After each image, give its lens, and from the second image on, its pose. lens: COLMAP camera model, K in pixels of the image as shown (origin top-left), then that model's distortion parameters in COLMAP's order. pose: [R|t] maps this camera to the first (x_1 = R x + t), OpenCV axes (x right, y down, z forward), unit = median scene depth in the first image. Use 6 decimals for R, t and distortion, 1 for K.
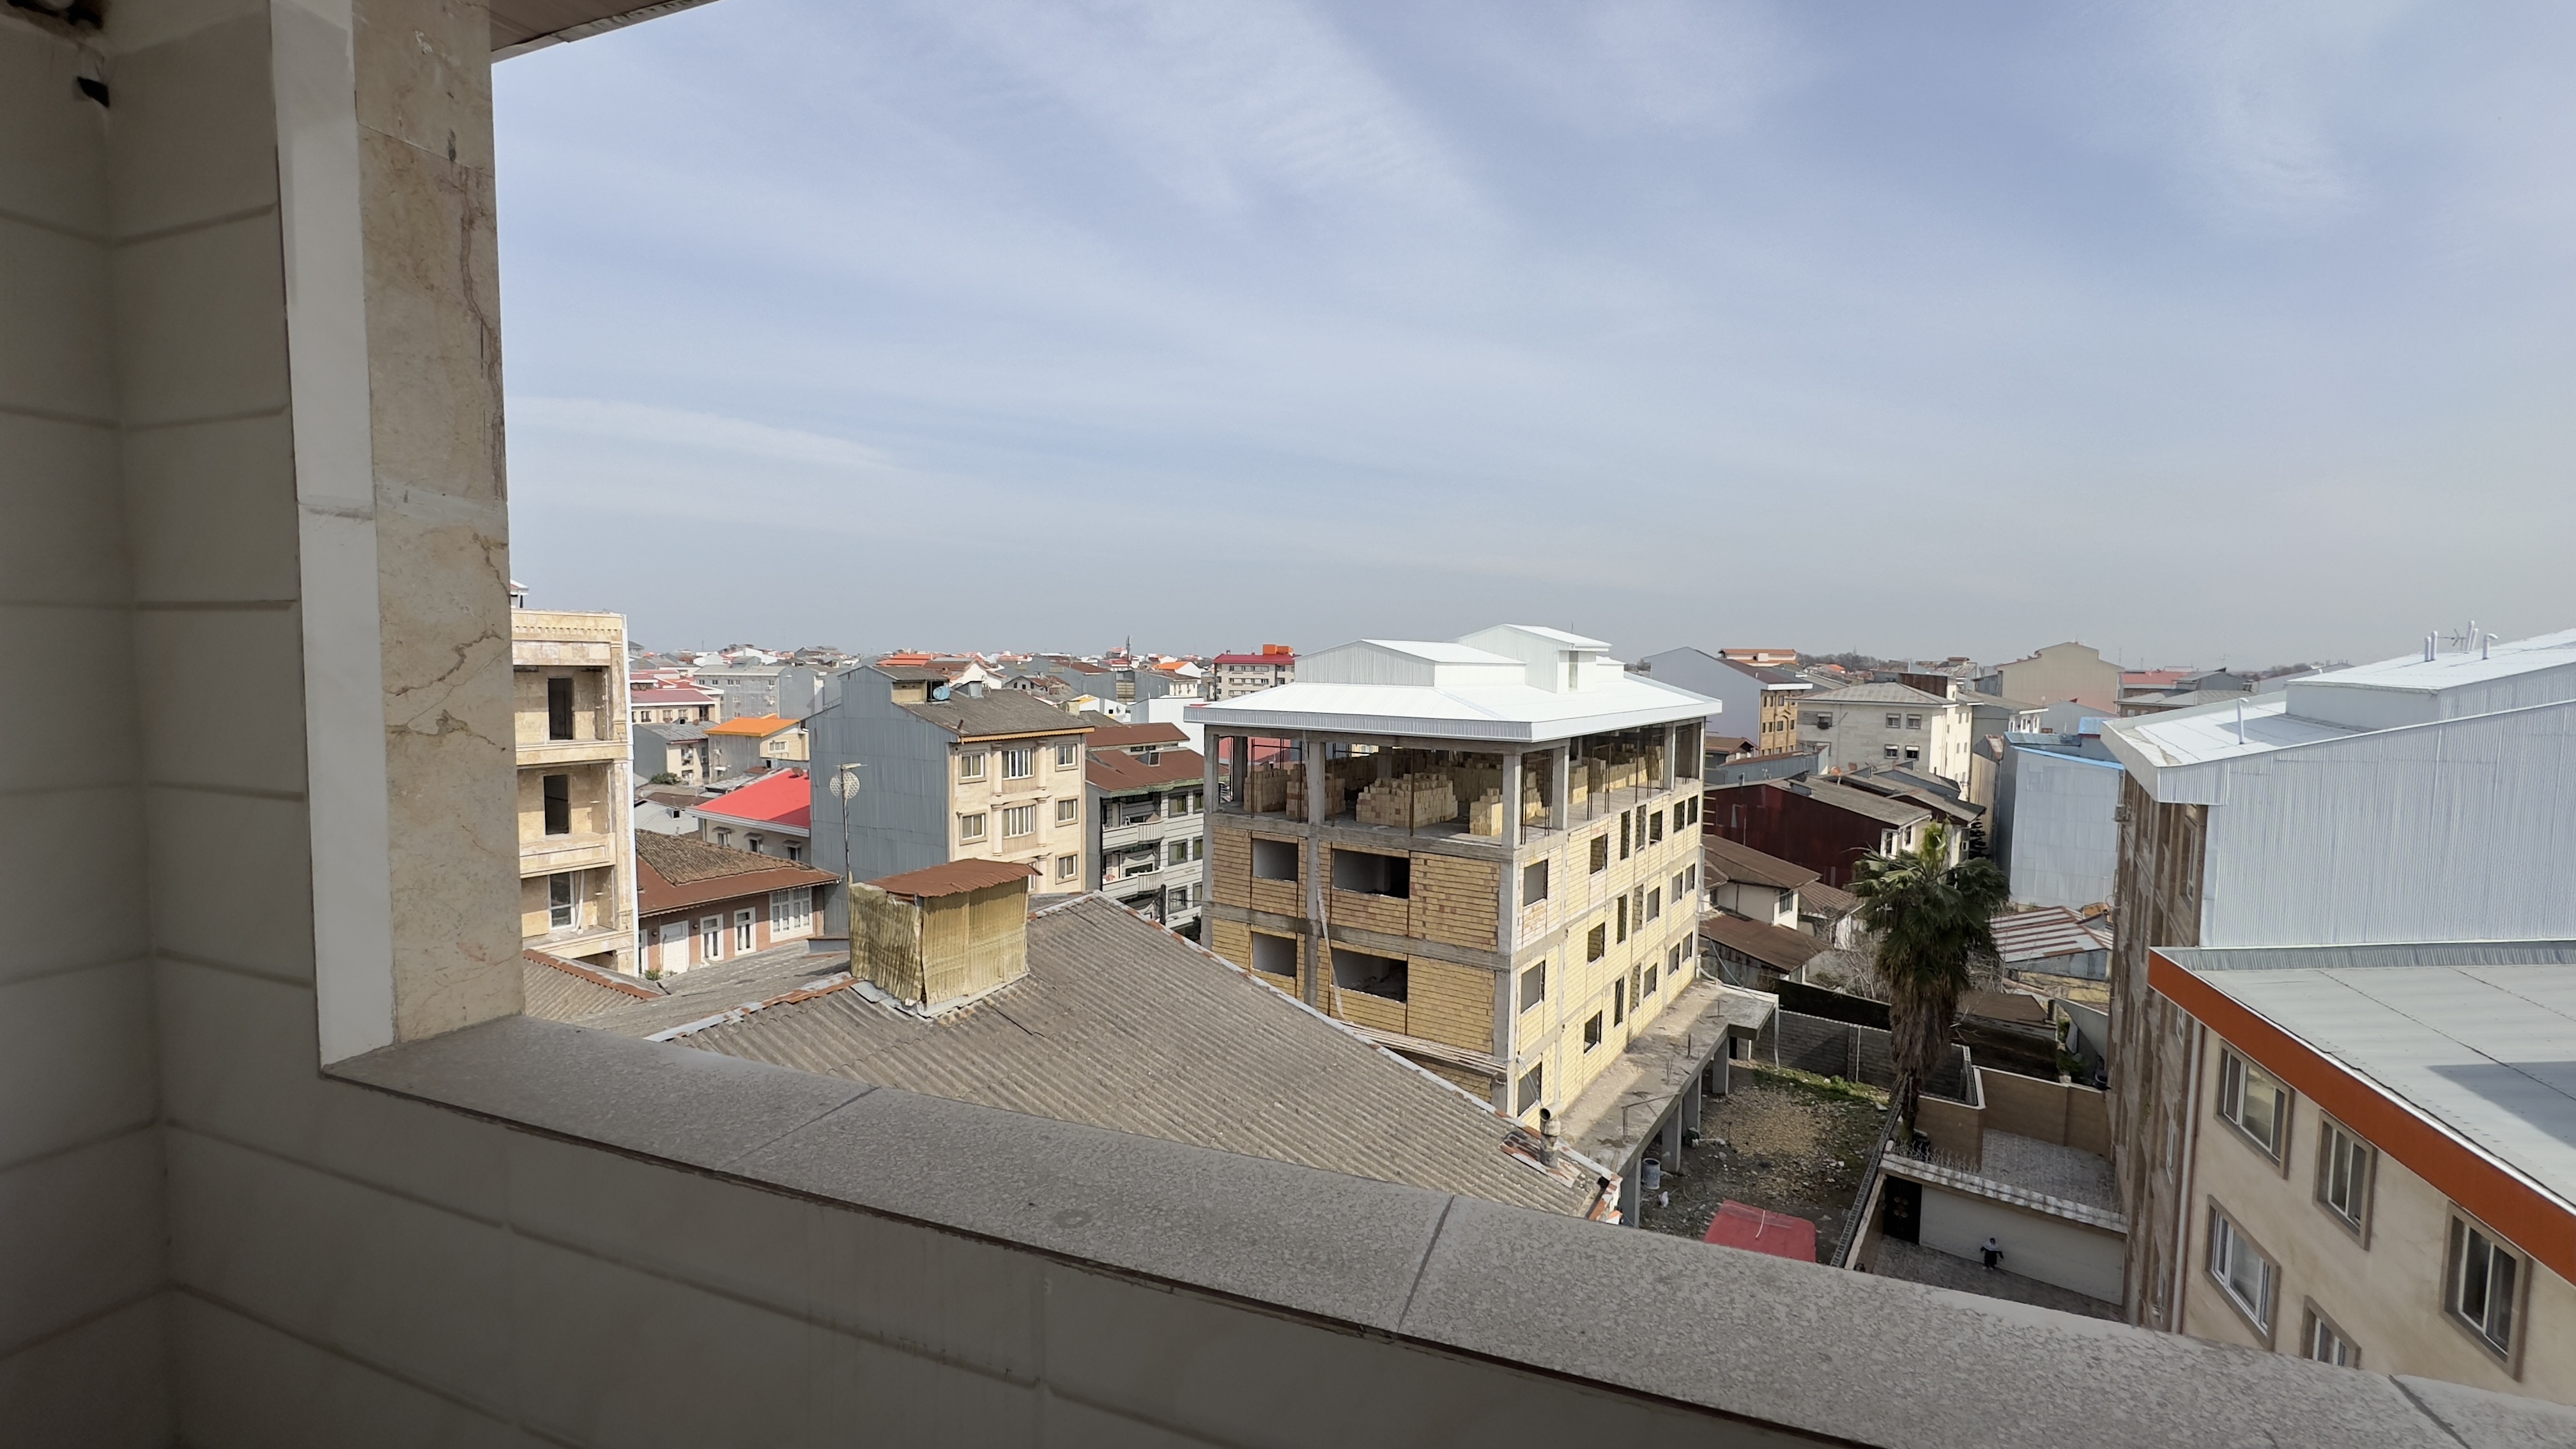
lens RADIAL K [[1024.0, 0, 1289.2], [0, 1024.0, 724.0], [0, 0, 1]] dist [-0.002674, 0.000437]
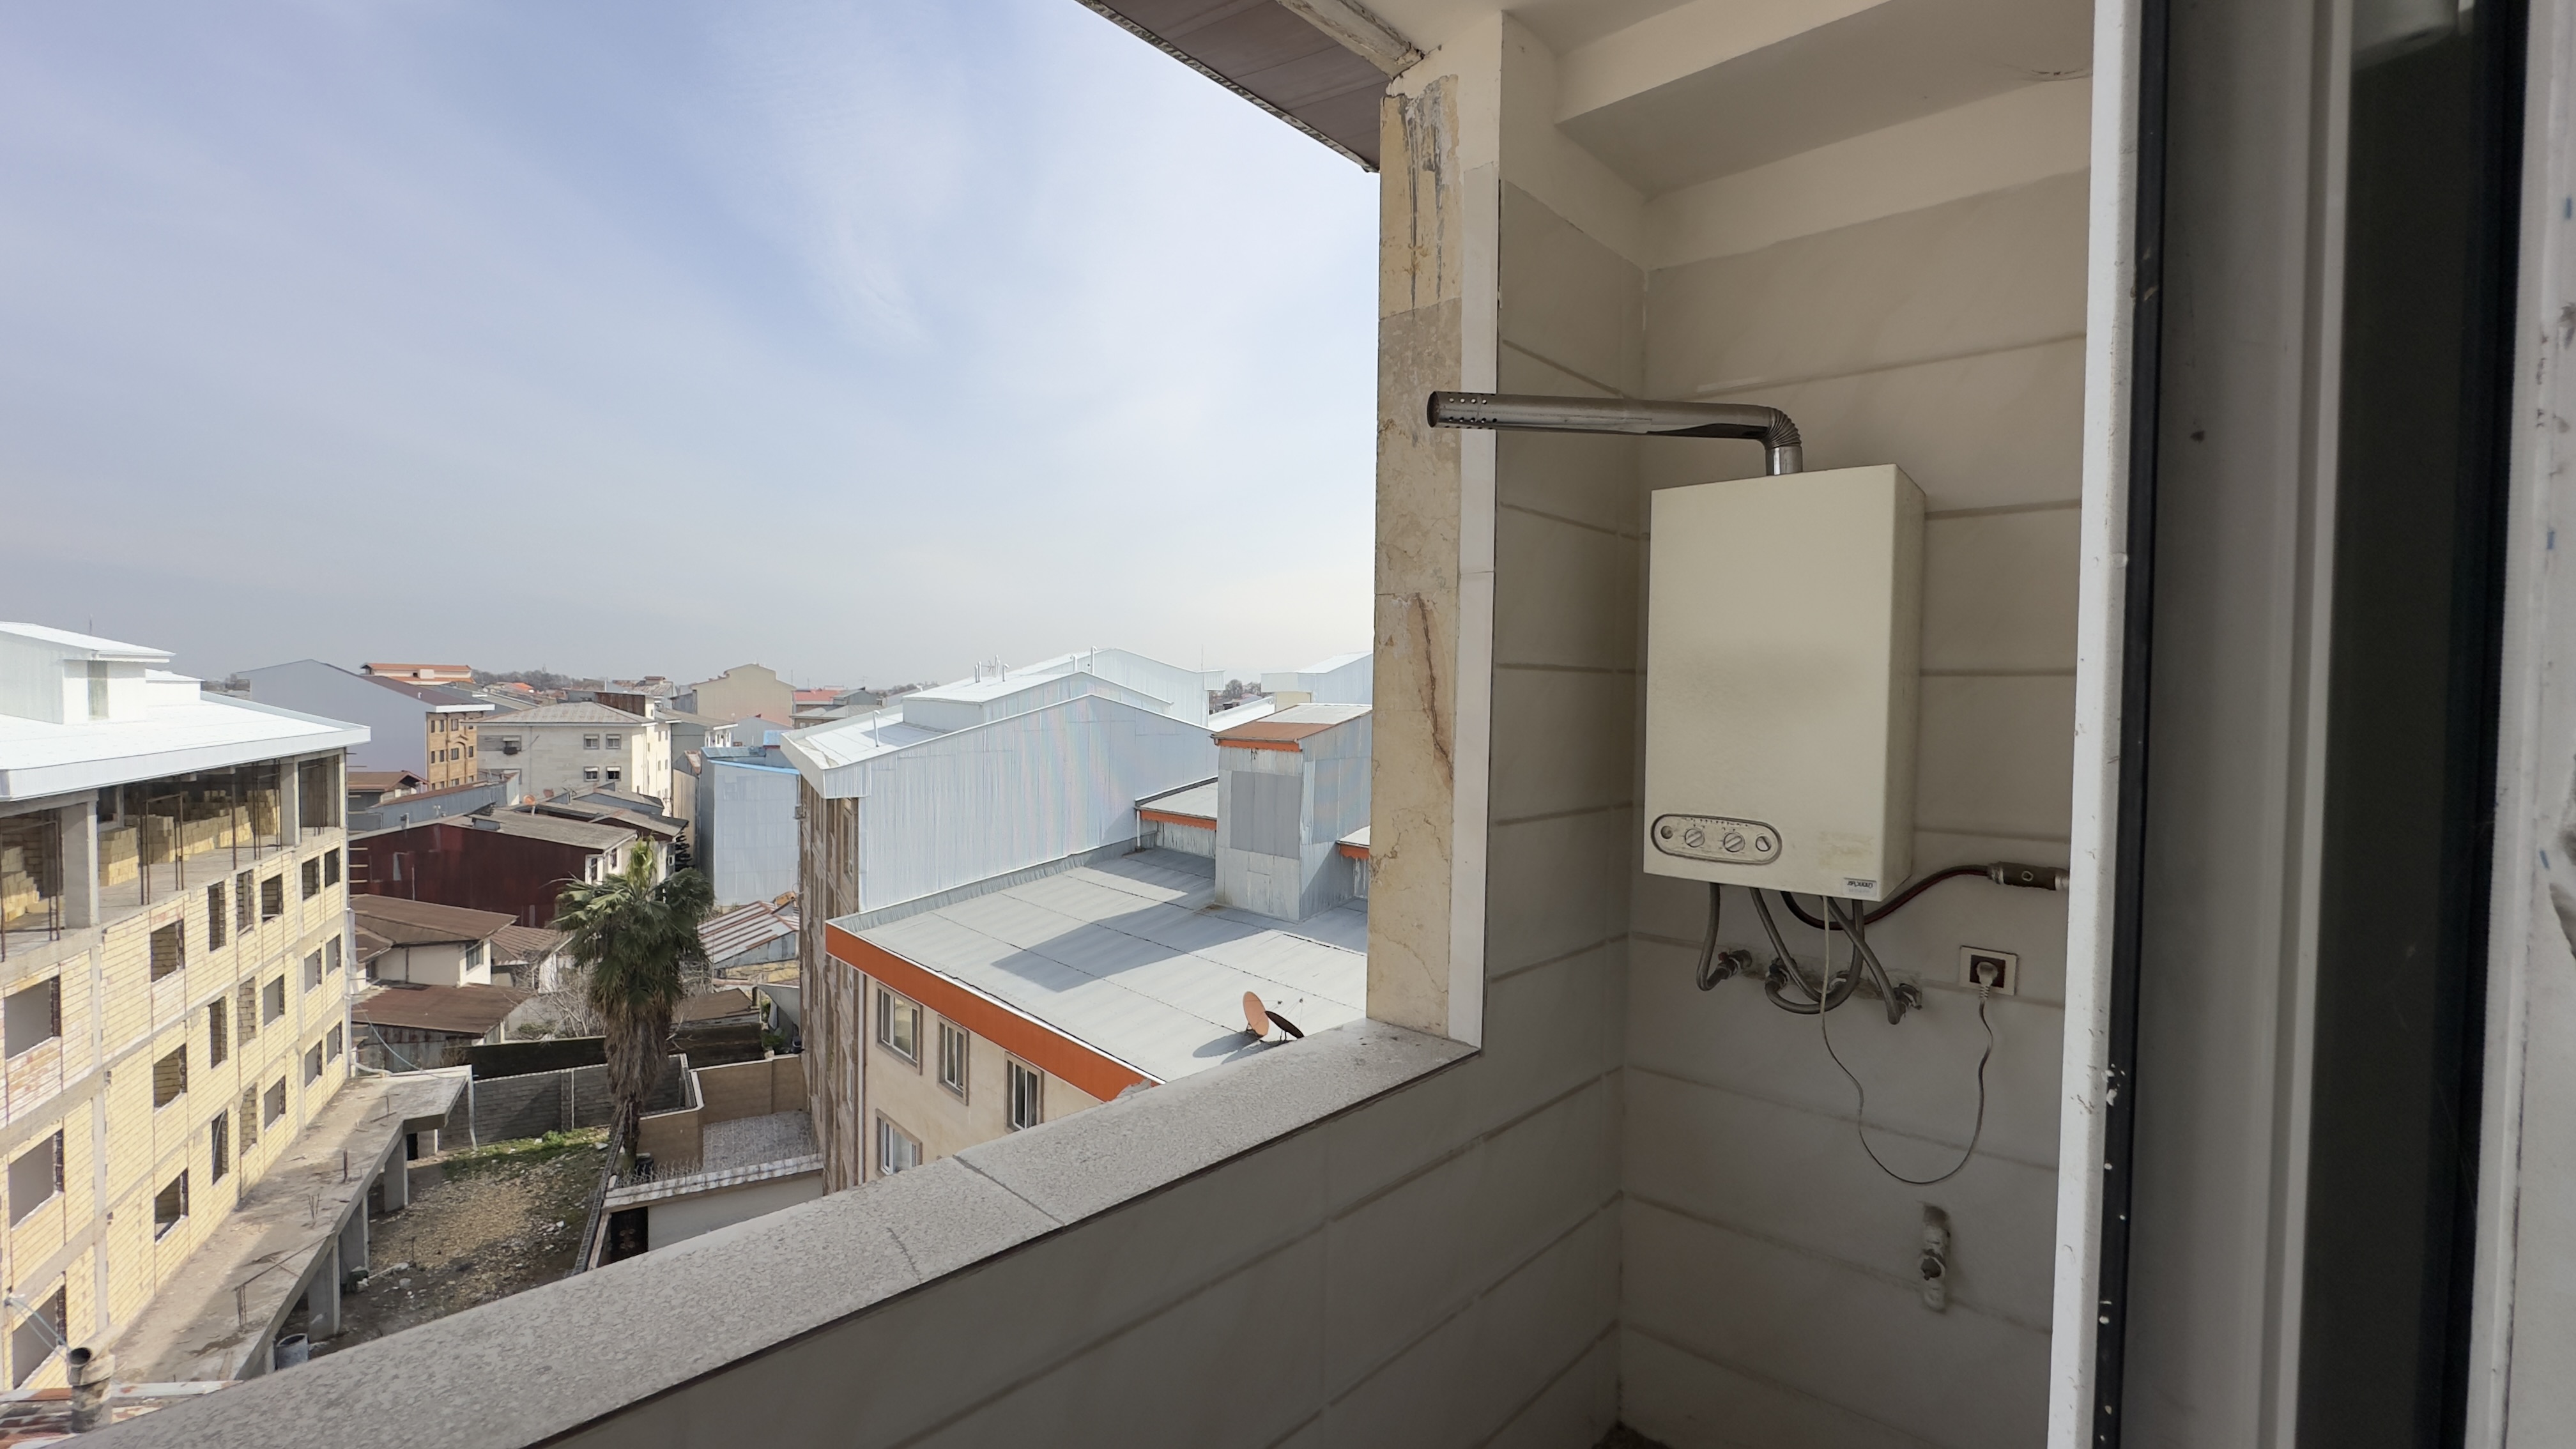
lens RADIAL K [[1024.0, 0, 1287.2], [0, 1024.0, 723.6], [0, 0, 1]] dist [-0.002674, 0.000437]
pose [[0.424928, -0.031394, 0.904683, -0.001268], [0.048383, 0.998758, 0.011933, 0.000226], [-0.903933, 0.038701, 0.425919, -0.002622]]
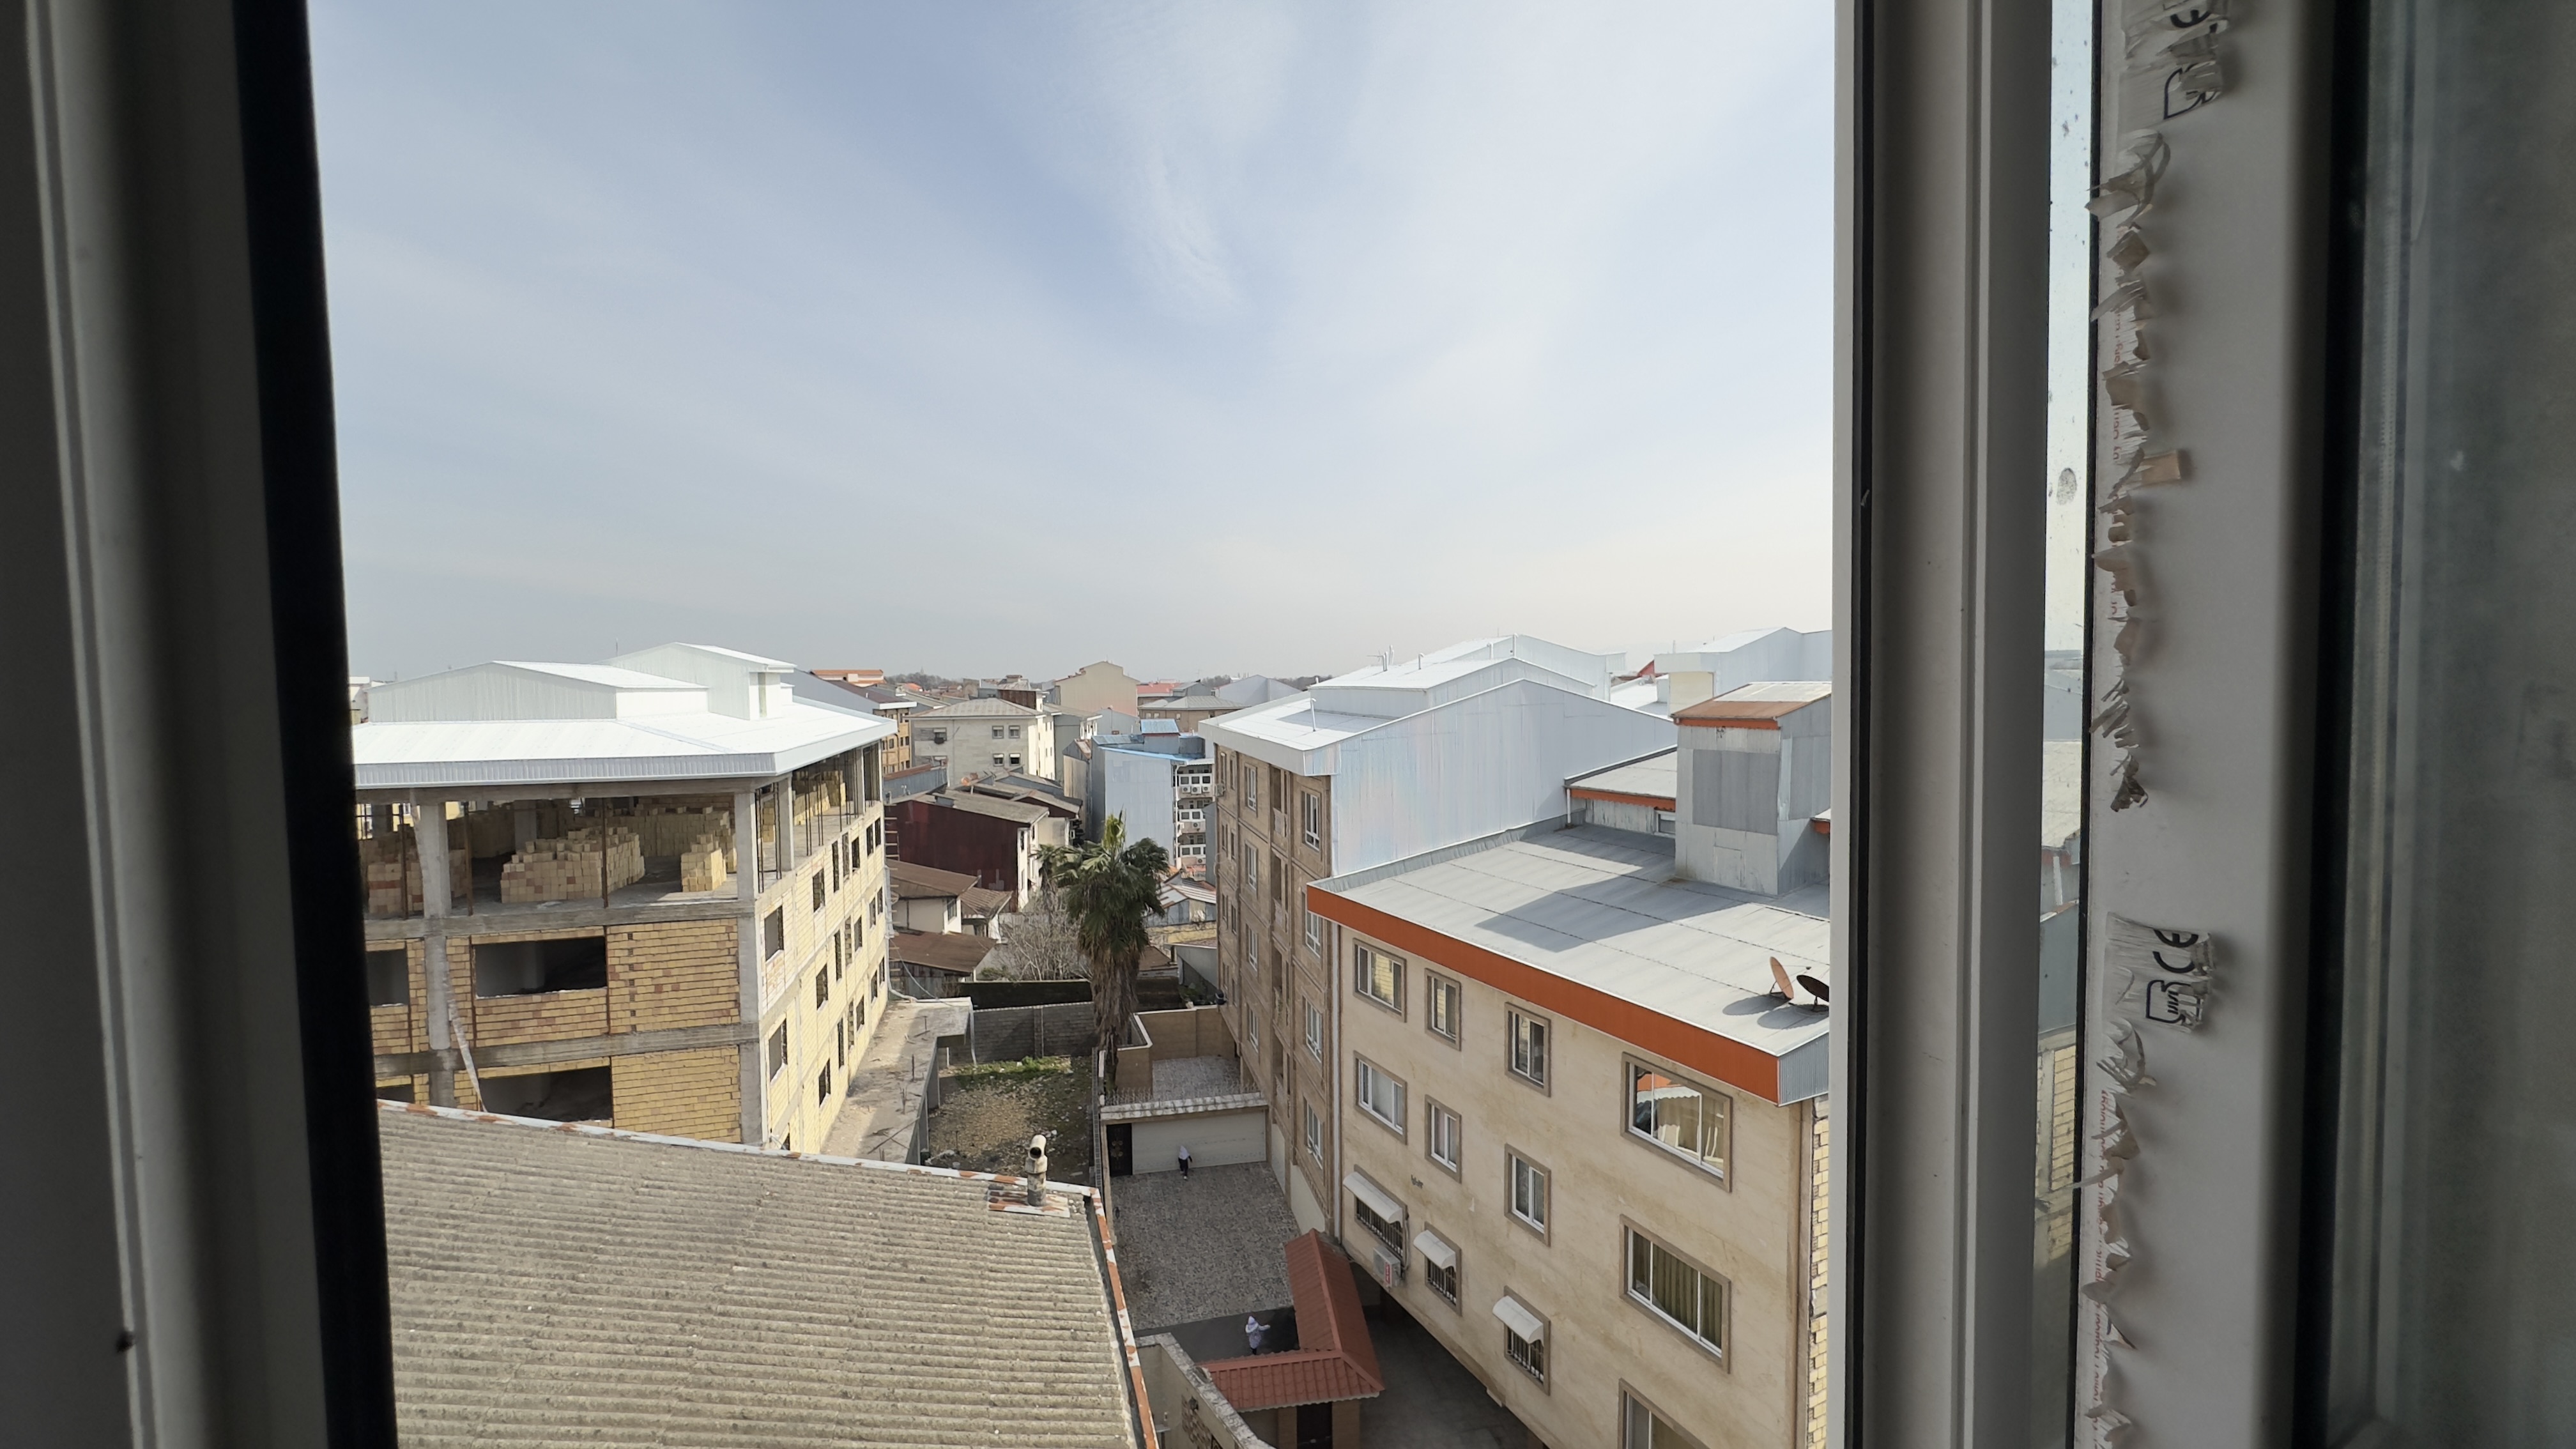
lens RADIAL K [[1024.0, 0, 1285.7], [0, 1024.0, 719.1], [0, 0, 1]] dist [-0.002674, 0.000437]
pose [[0.659359, -0.047695, 0.750314, -0.115608], [0.066706, 0.997761, 0.004805, -0.004790], [-0.748863, 0.046882, 0.661064, 0.068242]]
